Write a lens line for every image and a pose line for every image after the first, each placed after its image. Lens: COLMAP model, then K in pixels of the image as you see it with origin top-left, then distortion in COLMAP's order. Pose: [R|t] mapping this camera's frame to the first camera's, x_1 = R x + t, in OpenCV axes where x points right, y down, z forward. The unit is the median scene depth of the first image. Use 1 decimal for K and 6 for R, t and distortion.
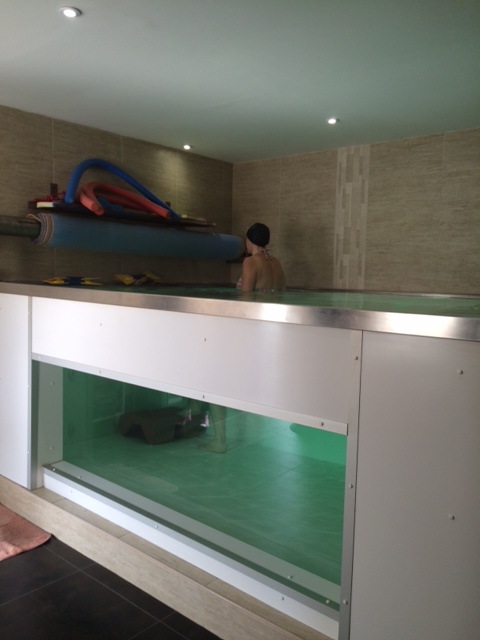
lens RADIAL K [[541.3, 0, 240.0], [0, 541.3, 320.0], [0, 0, 1]] dist [0.004637, 0.002946]
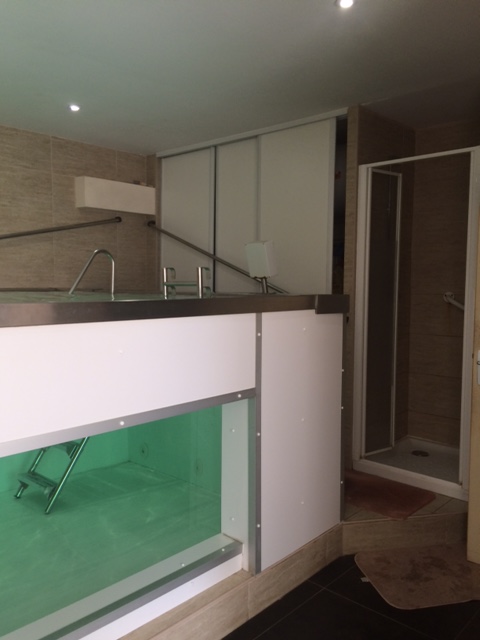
lens RADIAL K [[559.0, 0, 240.0], [0, 559.0, 320.0], [0, 0, 1]] dist [0.103008, 0.000781]
pose [[0.034809, -0.097327, 0.994644, -0.448565], [0.078661, 0.992426, 0.094357, -0.040276], [-0.996294, 0.074955, 0.042201, 0.383778]]
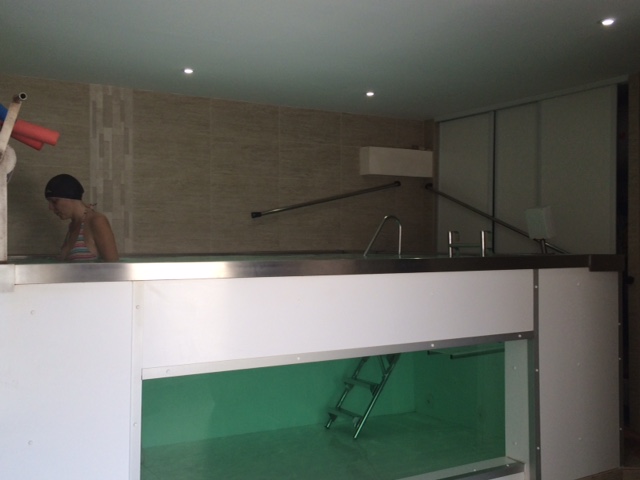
lens RADIAL K [[719.4, 0, 320.2], [0, 719.4, 229.7], [0, 0, 1]] dist [0.018336, 0.016219]
pose [[0.304003, -0.012737, 0.952586, -0.788575], [0.088122, 0.996000, -0.014806, -0.050614], [-0.948587, 0.088444, 0.303909, 0.367055]]
